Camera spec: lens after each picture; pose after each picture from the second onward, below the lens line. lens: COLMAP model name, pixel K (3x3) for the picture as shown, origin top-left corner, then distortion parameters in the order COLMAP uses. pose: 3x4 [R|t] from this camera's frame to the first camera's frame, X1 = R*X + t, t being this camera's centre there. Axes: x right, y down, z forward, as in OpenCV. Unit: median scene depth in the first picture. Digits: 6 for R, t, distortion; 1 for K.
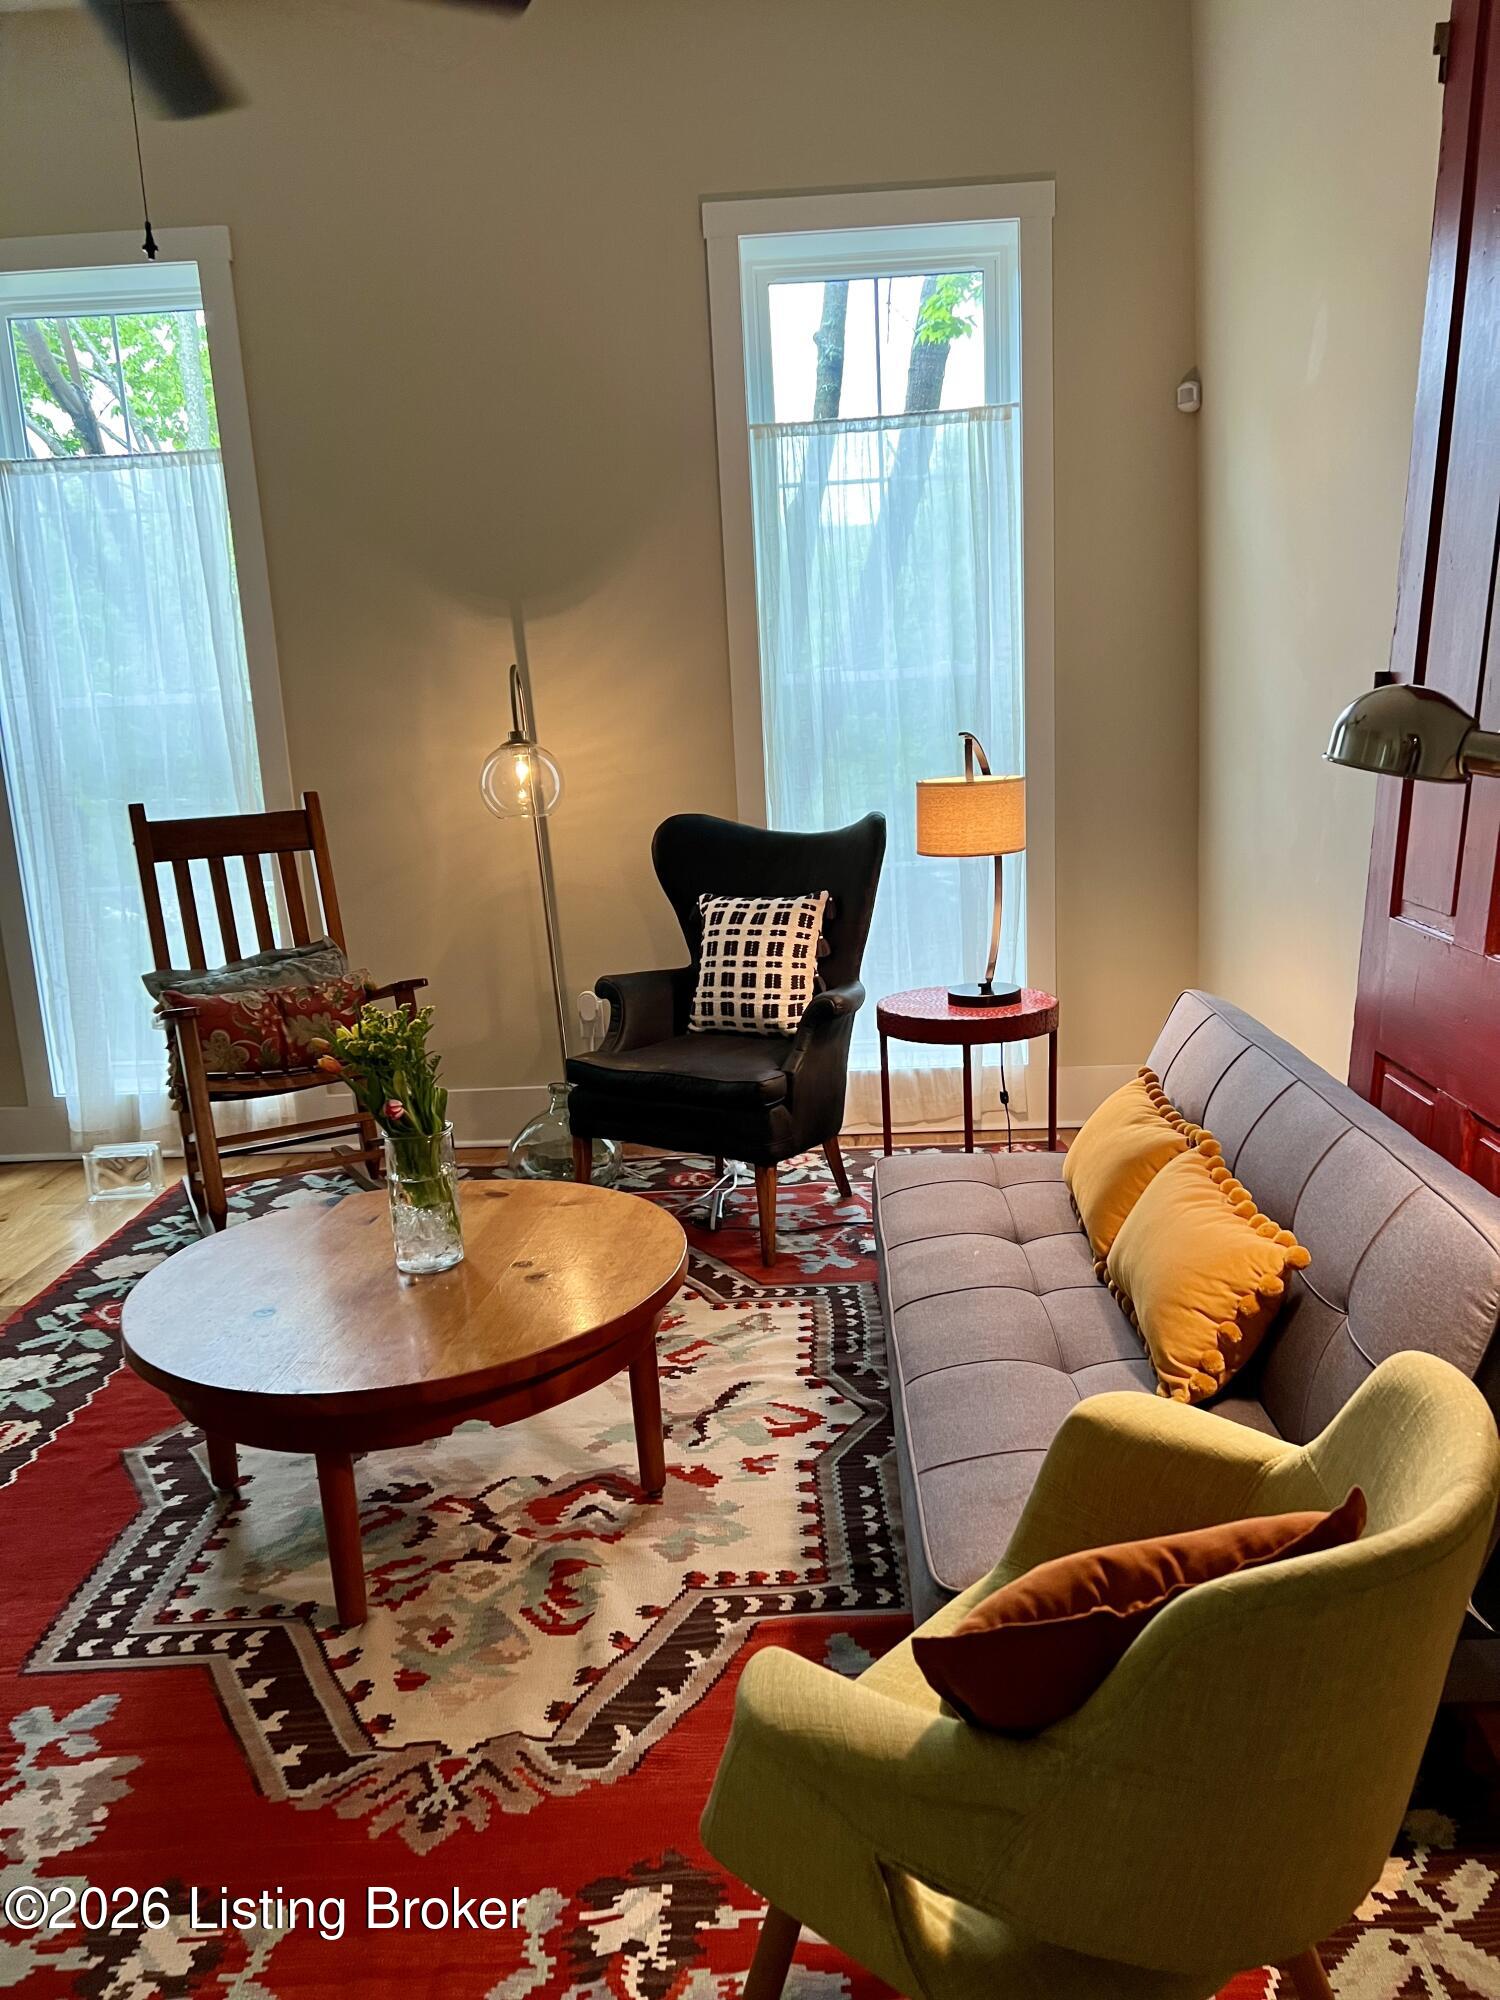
lens RADIAL K [[1506.8, 0, 751.0], [0, 1506.8, 1009.6], [0, 0, 1]] dist [0.059408, -0.077946]
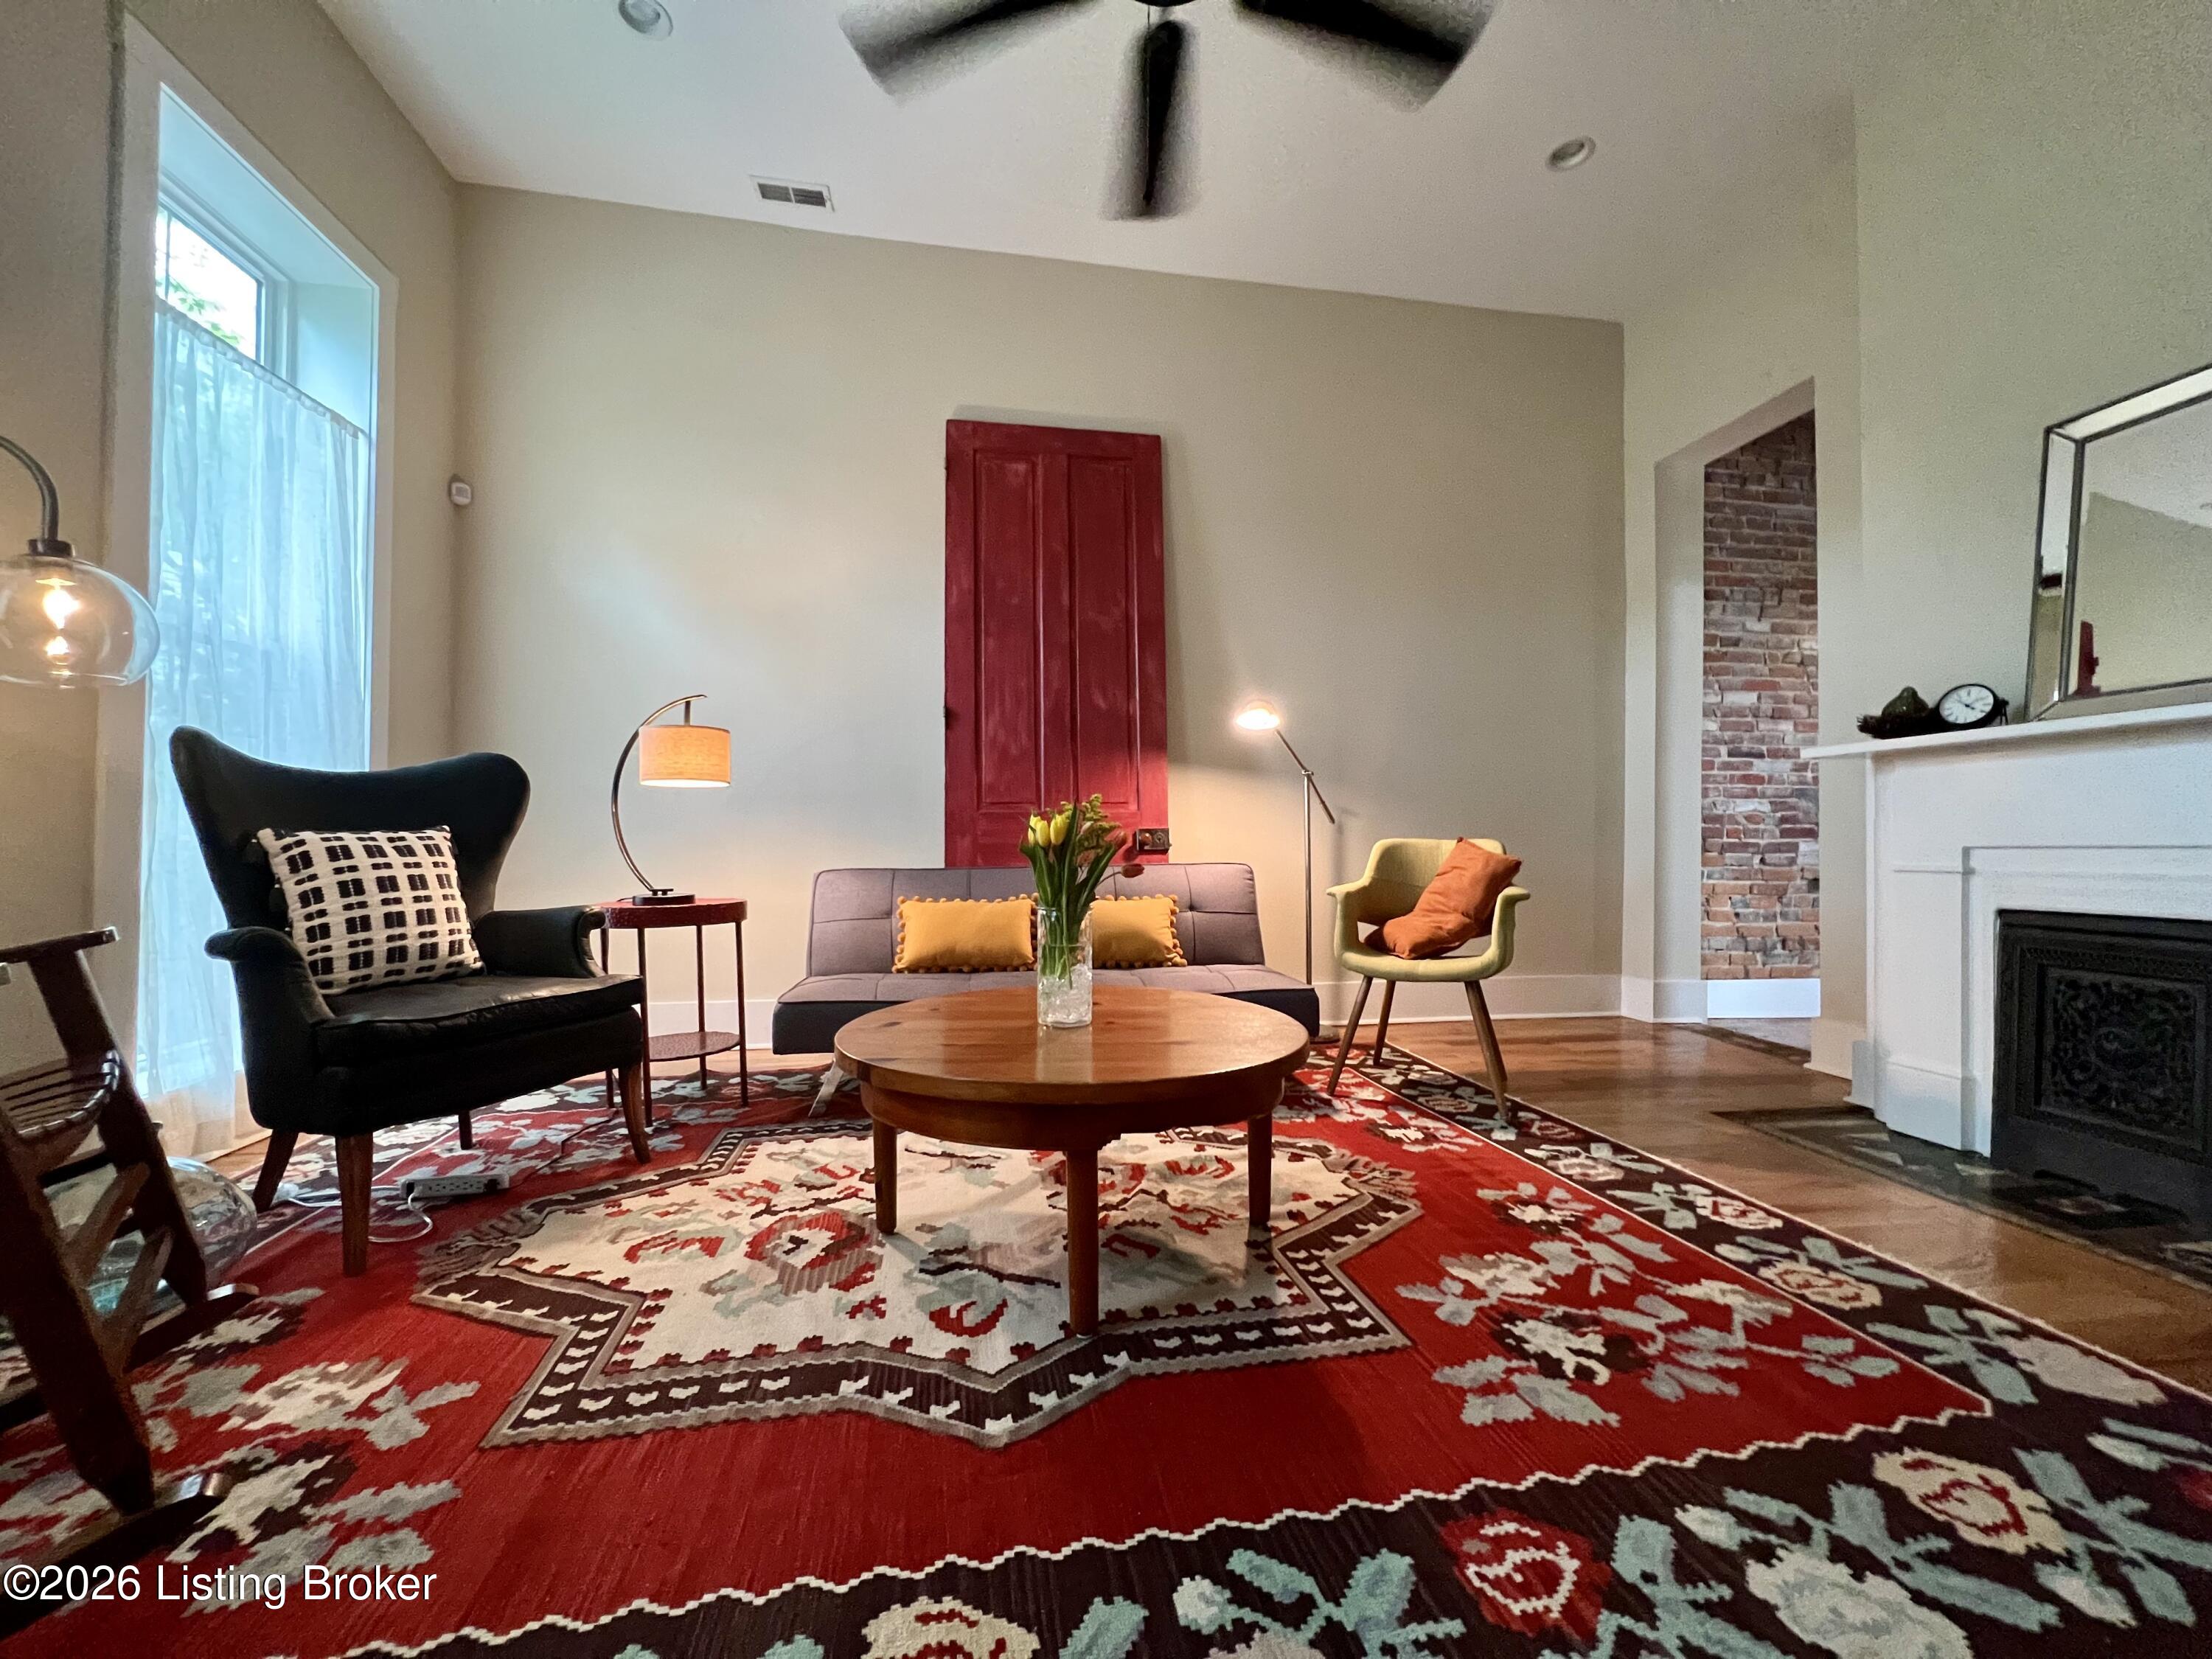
lens RADIAL K [[890.5, 0, 1108.2], [0, 890.5, 839.0], [0, 0, 1]] dist [0.002213, 0.000069]
pose [[-0.202271, 0.055125, 0.977777, -0.607314], [0.205237, 0.978630, -0.012716, 0.025131], [-0.957583, 0.198104, -0.209262, 0.716488]]
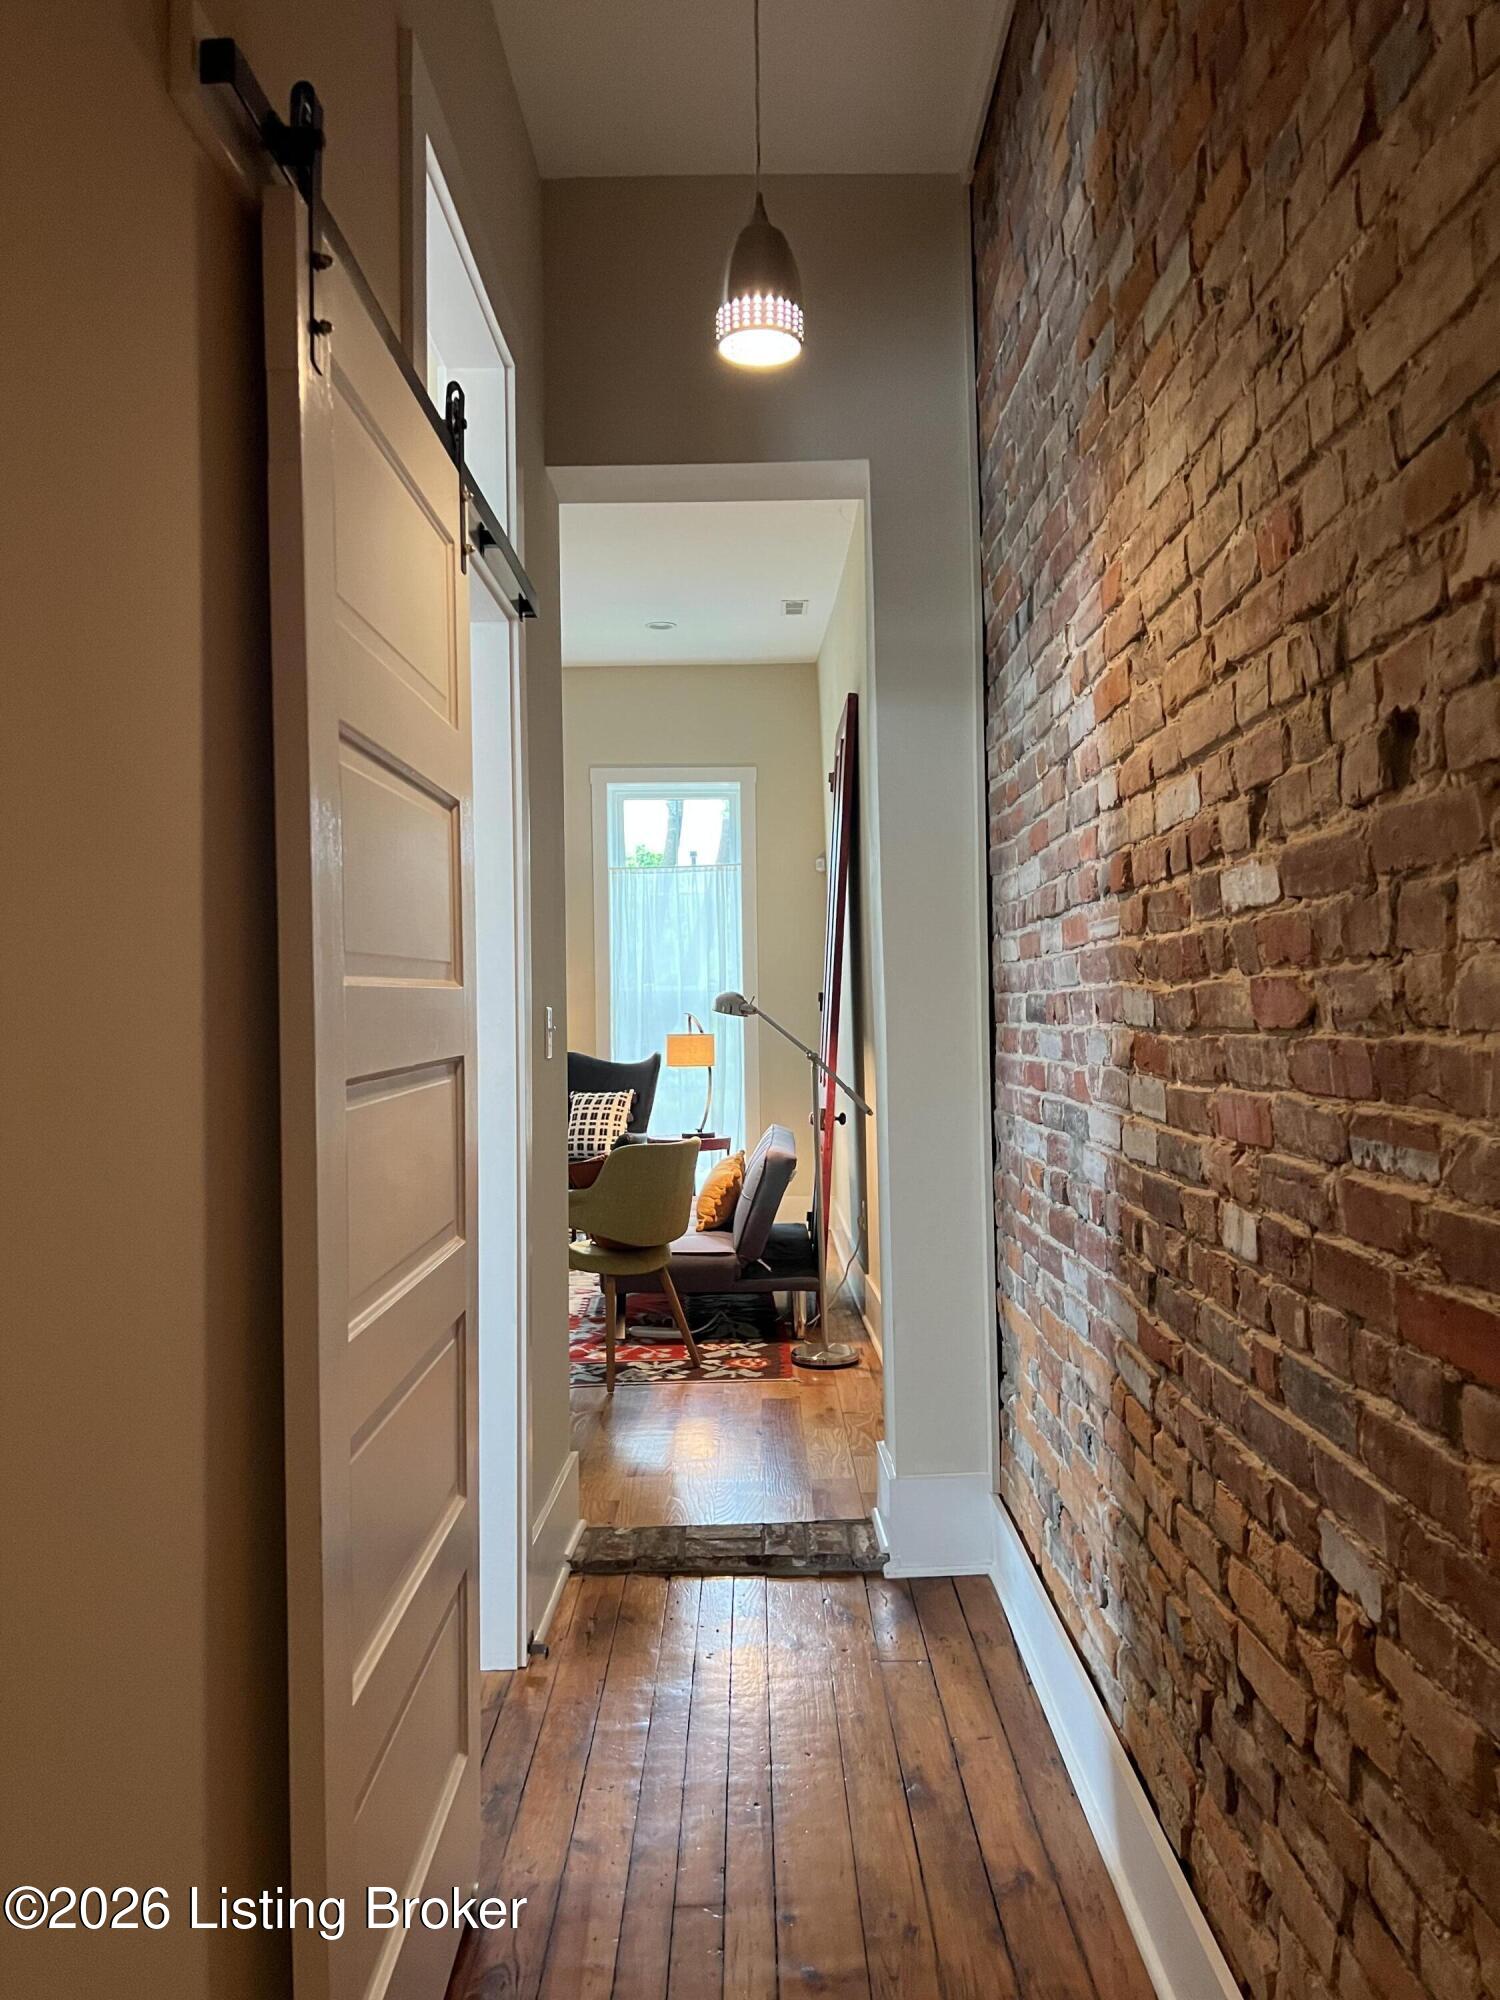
lens RADIAL K [[1506.8, 0, 756.5], [0, 1506.8, 997.6], [0, 0, 1]] dist [0.059408, -0.077946]
pose [[0.998132, 0.042109, 0.044275, 0.122104], [-0.031753, 0.976548, -0.212945, 0.228550], [-0.052204, 0.211141, 0.976061, -1.020319]]
